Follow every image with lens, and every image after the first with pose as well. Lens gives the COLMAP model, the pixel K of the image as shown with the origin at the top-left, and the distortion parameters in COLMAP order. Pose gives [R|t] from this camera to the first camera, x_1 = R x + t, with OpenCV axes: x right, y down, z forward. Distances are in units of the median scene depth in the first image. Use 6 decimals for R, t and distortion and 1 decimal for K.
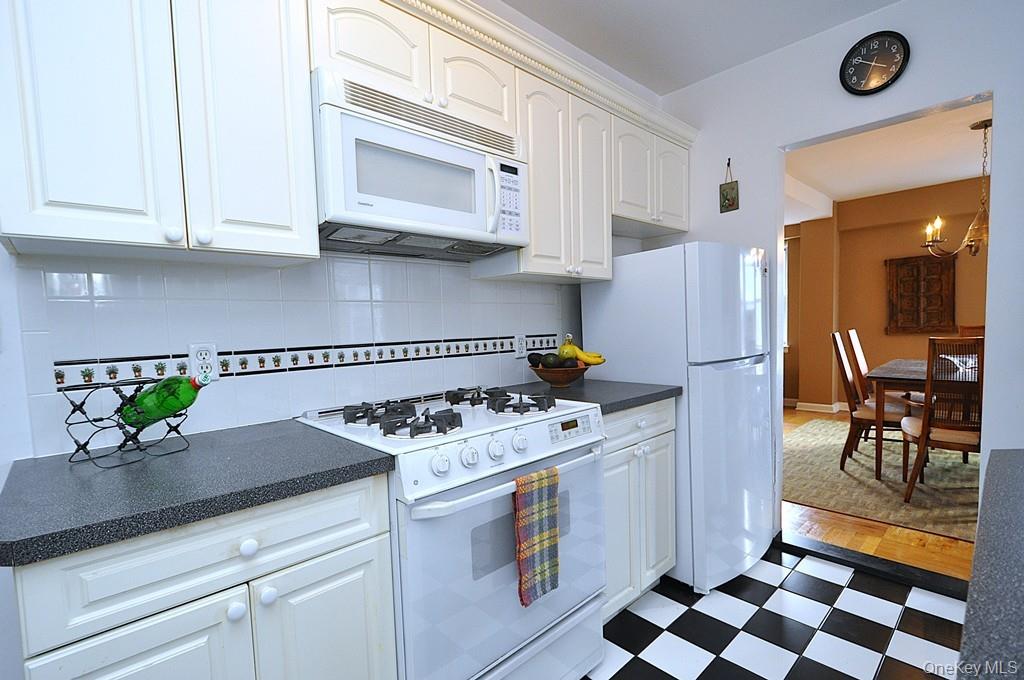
lens RADIAL K [[470.1, 0, 511.6], [0, 470.1, 353.6], [0, 0, 1]] dist [0.003622, -0.000474]
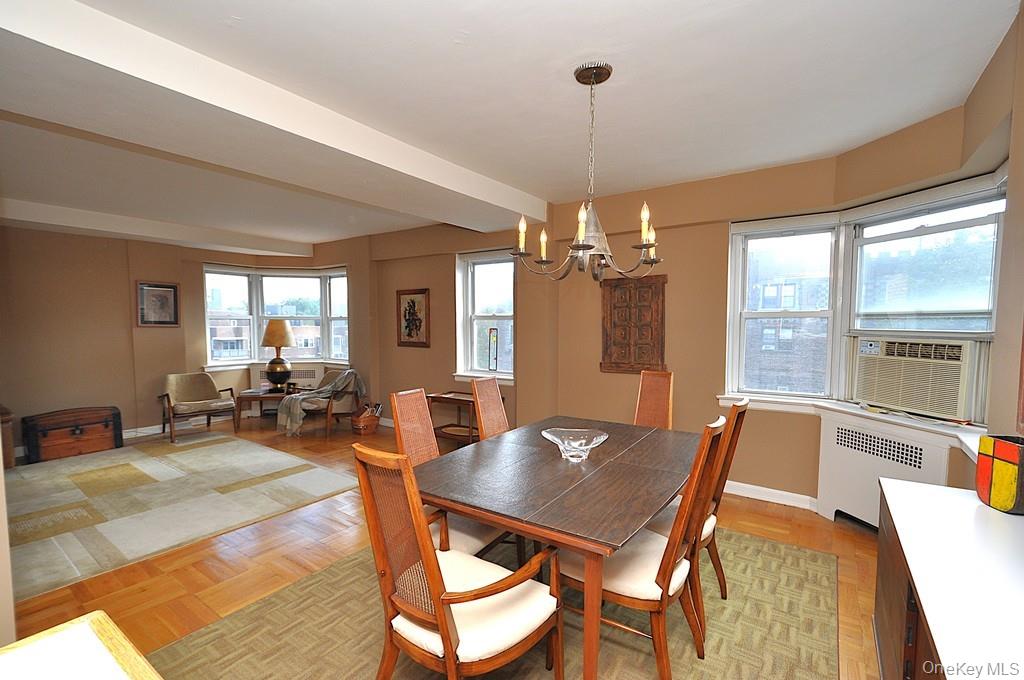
lens RADIAL K [[460.1, 0, 512.9], [0, 460.1, 352.3], [0, 0, 1]] dist [0.011721, -0.009137]
pose [[0.979373, 0.024718, 0.200545, 1.250140], [-0.025070, 0.999685, -0.000786, -0.175329], [-0.200501, -0.004258, 0.979684, 0.638687]]
